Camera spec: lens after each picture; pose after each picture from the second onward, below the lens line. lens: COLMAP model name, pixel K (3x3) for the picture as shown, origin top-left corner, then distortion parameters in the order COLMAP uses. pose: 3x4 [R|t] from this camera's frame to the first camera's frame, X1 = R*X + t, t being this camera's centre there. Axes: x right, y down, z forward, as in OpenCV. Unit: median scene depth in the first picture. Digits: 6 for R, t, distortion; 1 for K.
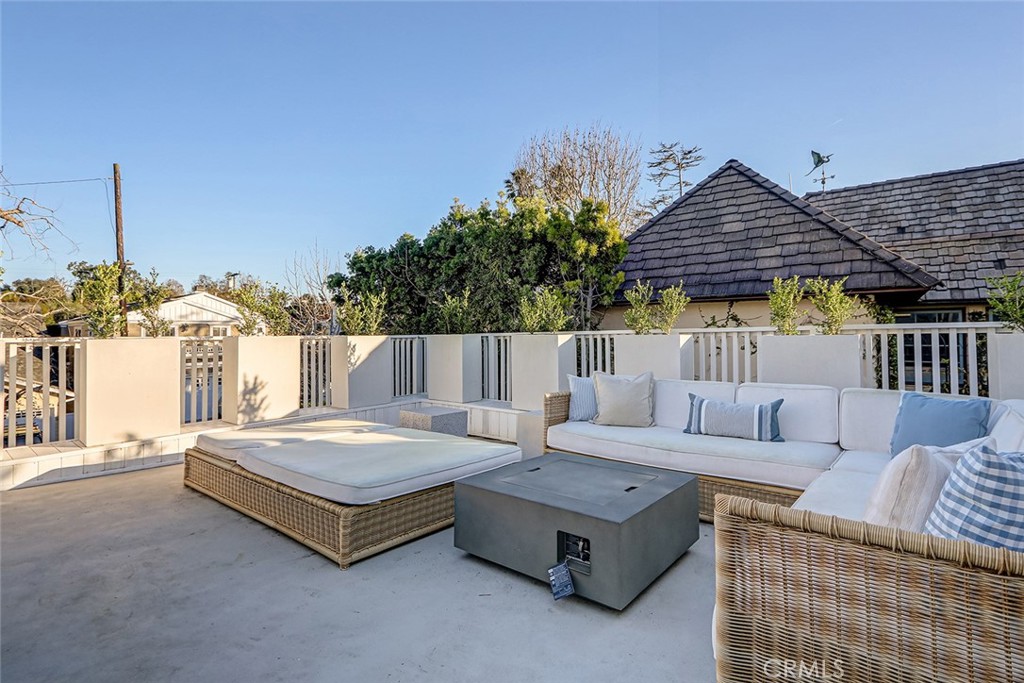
lens RADIAL K [[475.3, 0, 514.9], [0, 475.3, 336.0], [0, 0, 1]] dist [0.000187, 0.000064]
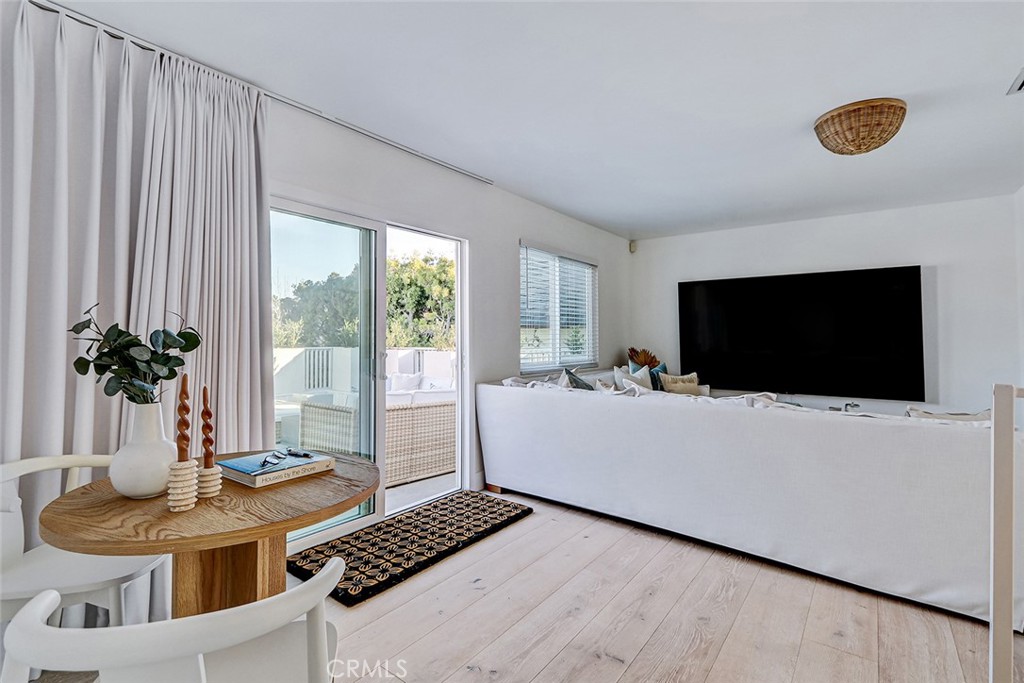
lens RADIAL K [[475.3, 0, 509.6], [0, 475.3, 342.2], [0, 0, 1]] dist [0.000187, 0.000064]
pose [[0.999702, 0.012744, 0.020840, 0.319066], [-0.012656, 0.999910, -0.004391, -0.018763], [-0.020894, 0.004126, 0.999773, -0.477386]]
